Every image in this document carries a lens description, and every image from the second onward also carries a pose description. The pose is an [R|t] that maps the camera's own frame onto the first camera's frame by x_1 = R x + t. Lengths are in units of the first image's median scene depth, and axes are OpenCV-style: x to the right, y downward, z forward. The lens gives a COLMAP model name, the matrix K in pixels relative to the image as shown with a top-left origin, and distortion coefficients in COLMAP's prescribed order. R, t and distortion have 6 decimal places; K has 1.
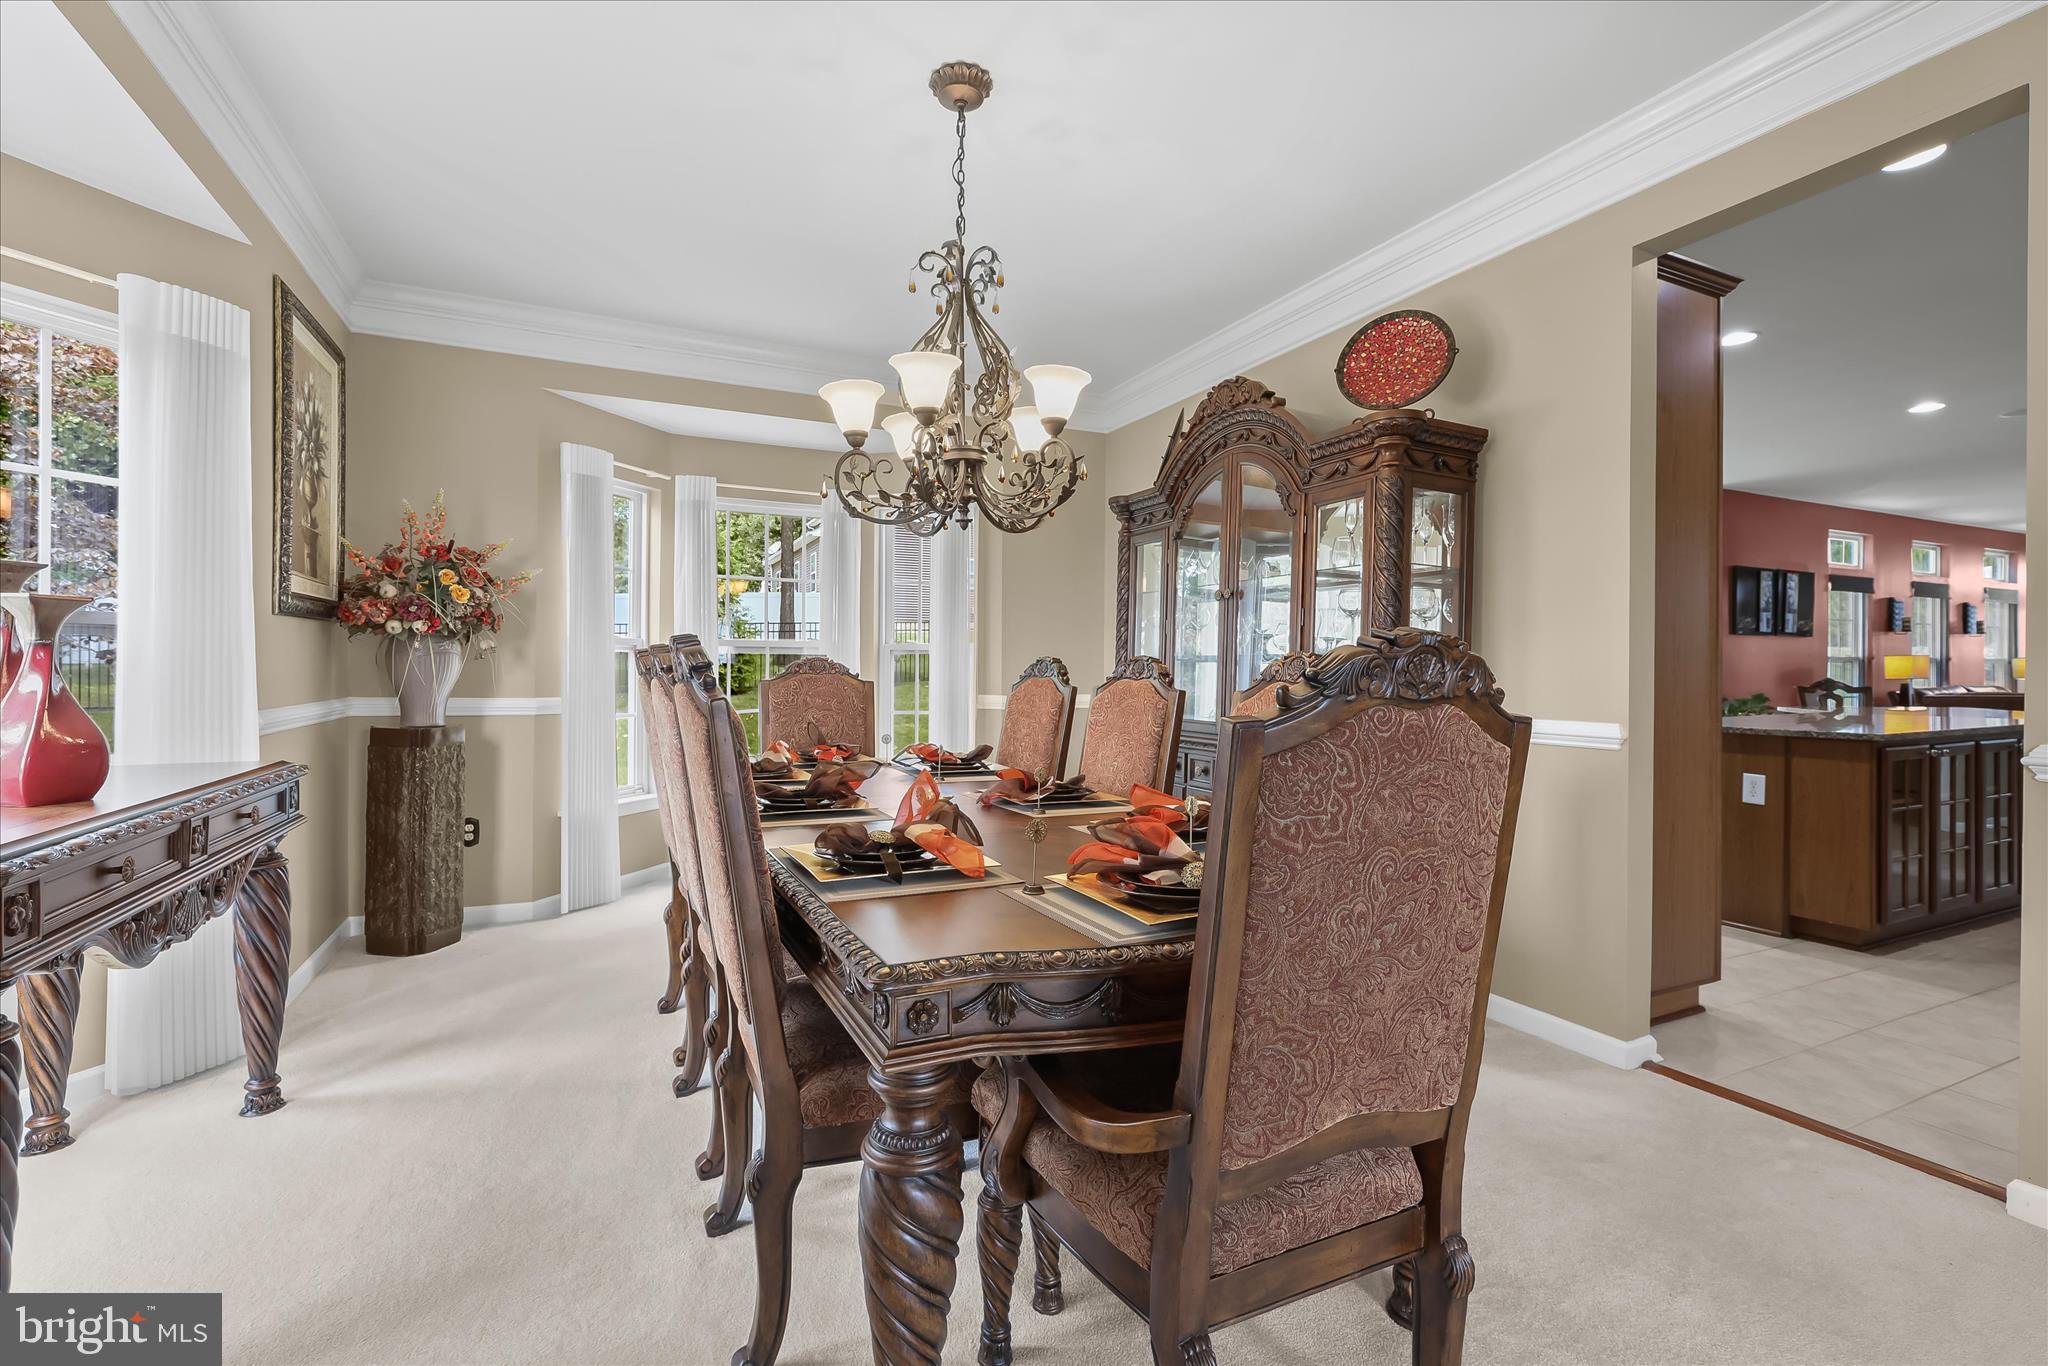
lens RADIAL K [[917.4, 0, 1025.4], [0, 917.4, 670.4], [0, 0, 1]] dist [-0.001765, -0.000677]
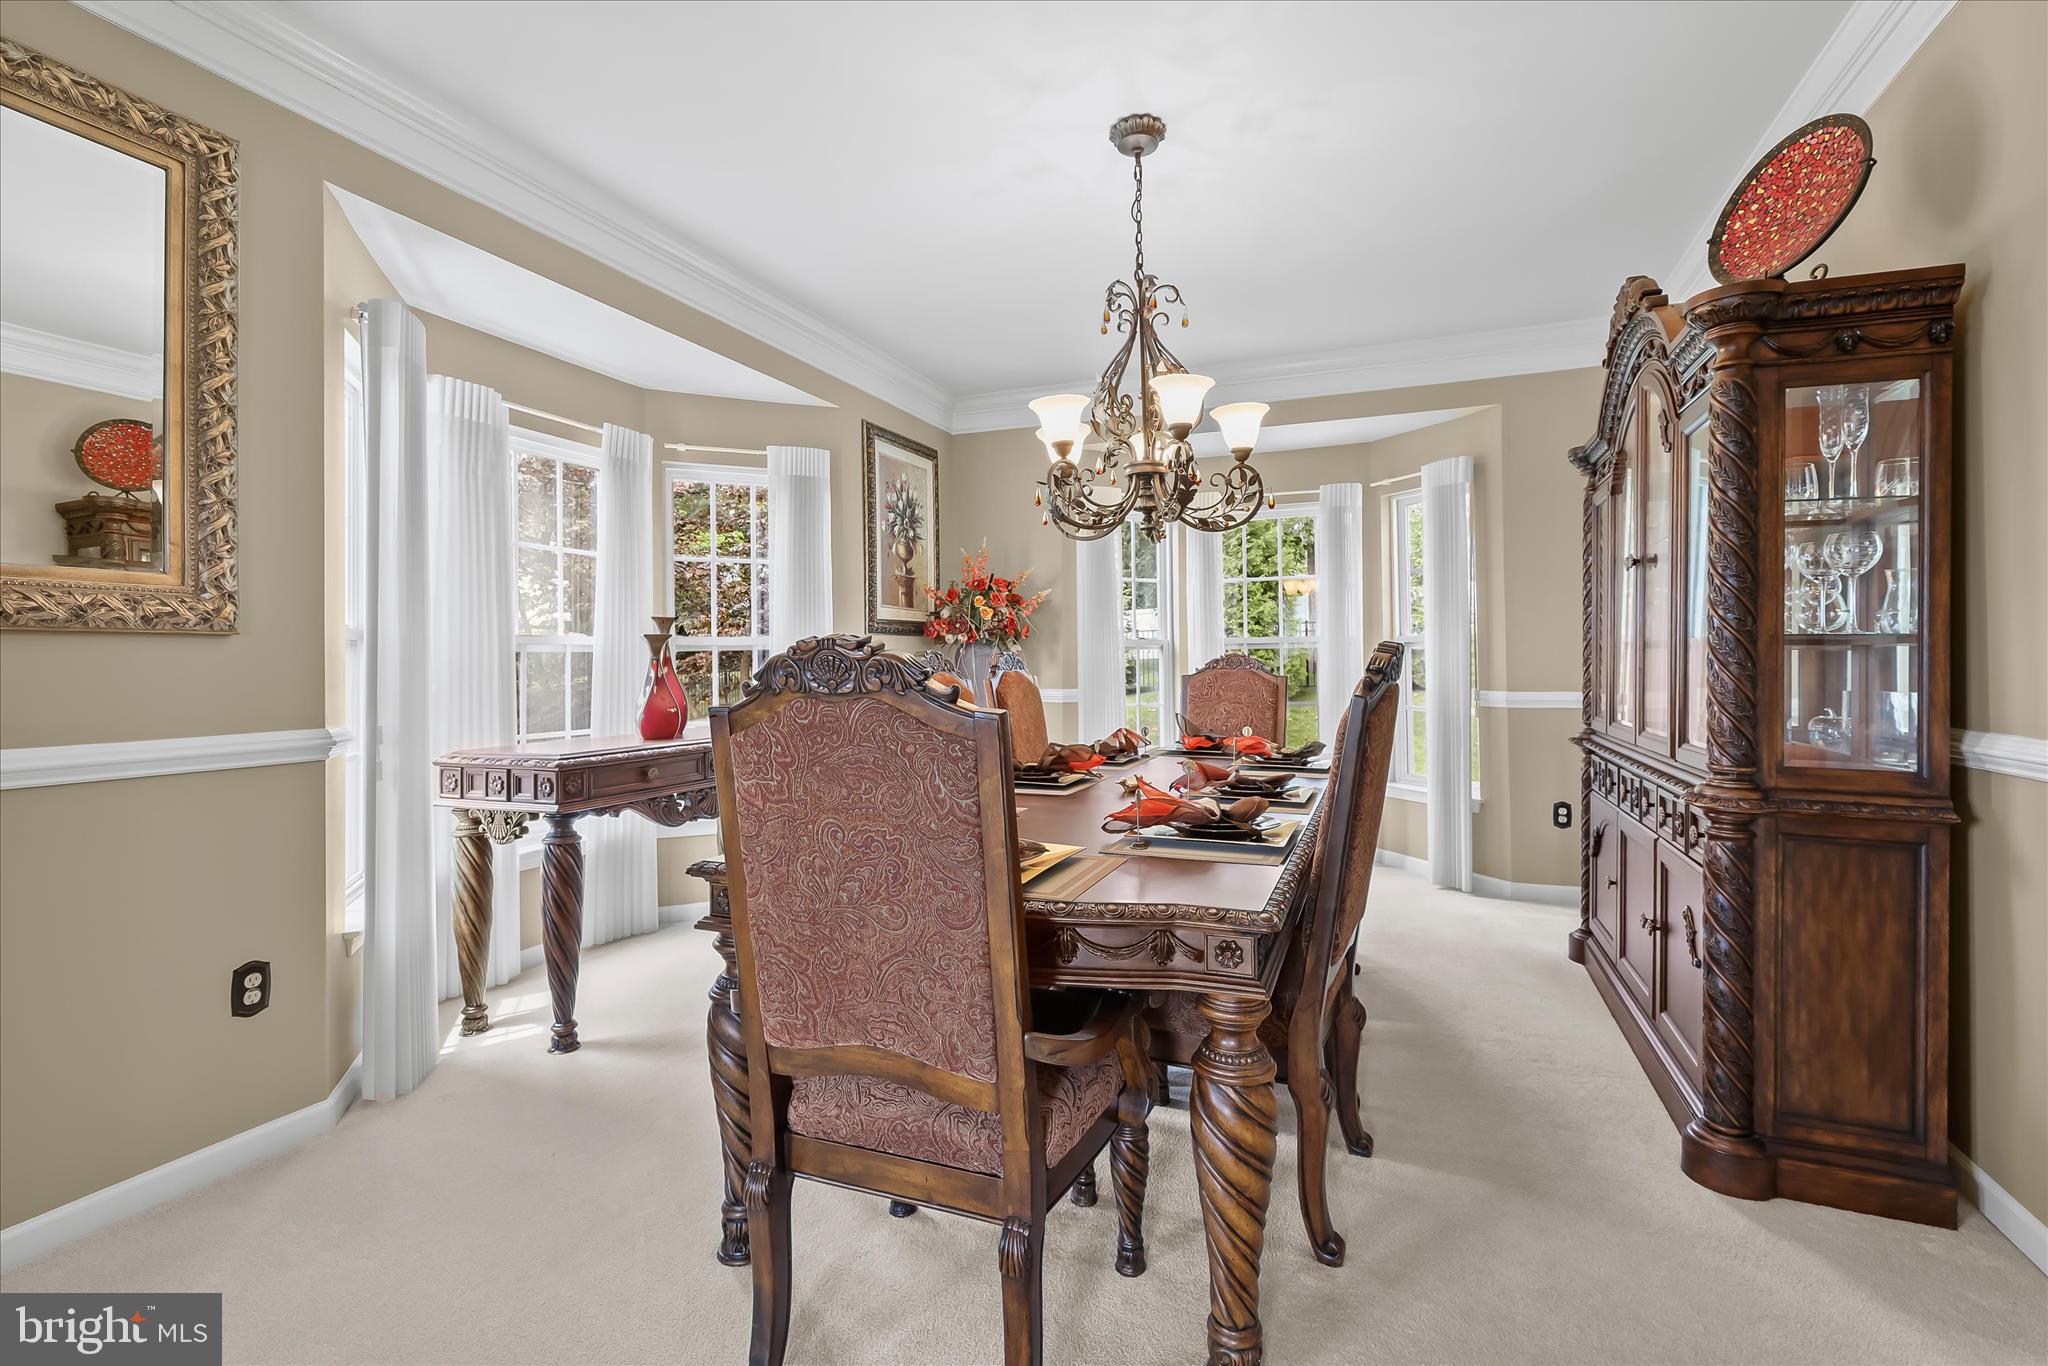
lens RADIAL K [[929.1, 0, 1047.6], [0, 929.1, 651.2], [0, 0, 1]] dist [0.000061, -0.000381]
pose [[0.689106, -0.022744, -0.724303, 0.499869], [0.013568, 0.999737, -0.018484, 0.000813], [0.724533, 0.002911, 0.689234, 0.120251]]
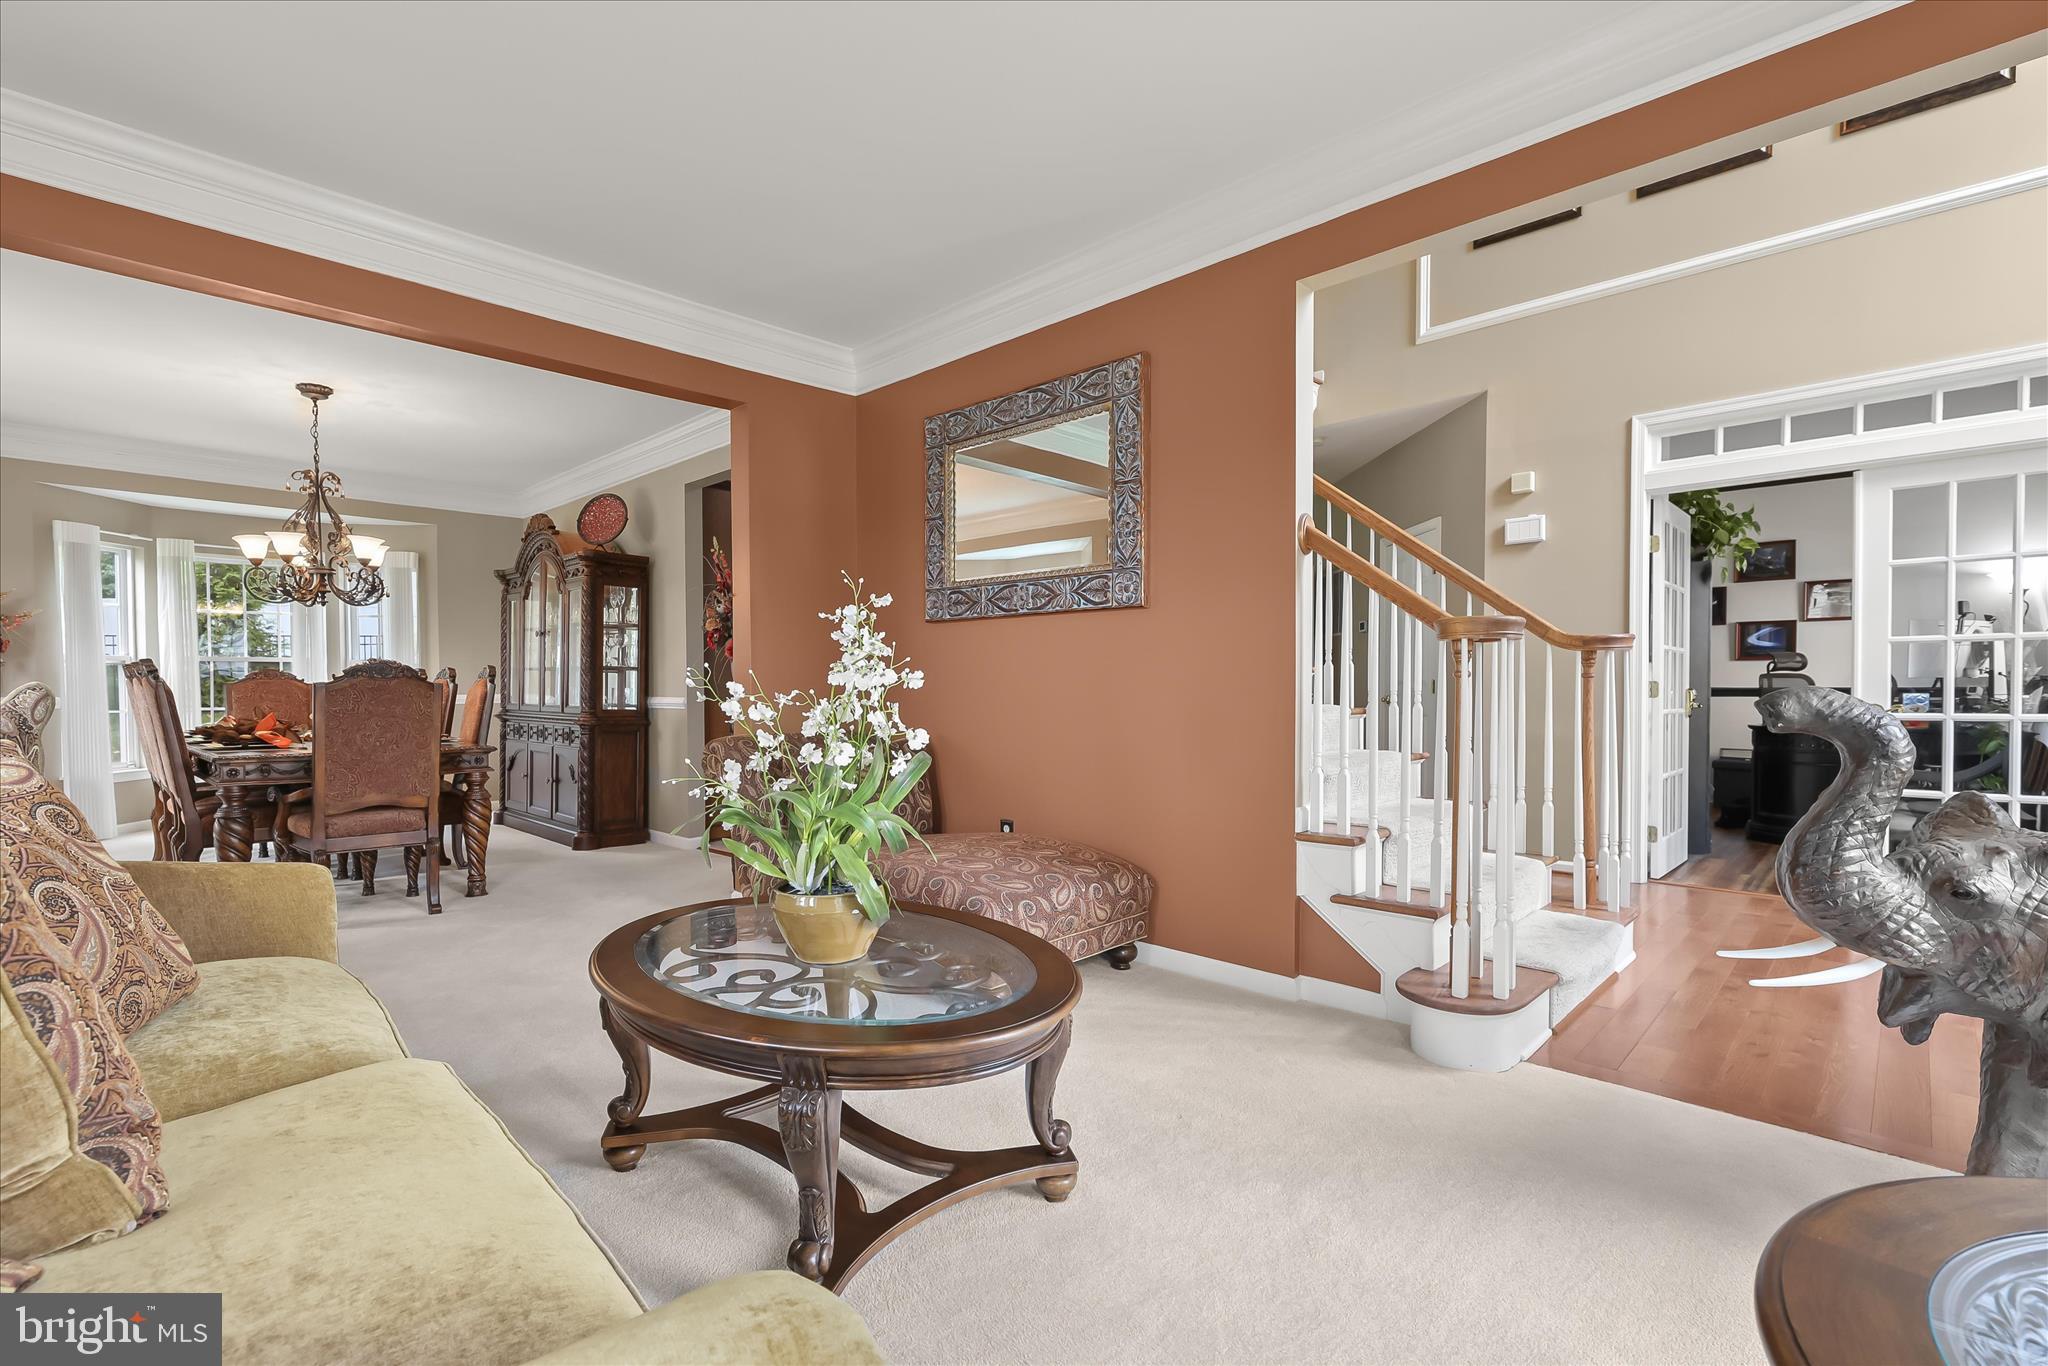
lens RADIAL K [[935.1, 0, 1028.2], [0, 935.1, 706.8], [0, 0, 1]] dist [0.001817, 0.000636]
pose [[0.935185, -0.017028, 0.353749, 0.525009], [0.007992, 0.999604, 0.026990, 0.023245], [-0.354068, -0.022414, 0.934951, -1.213664]]
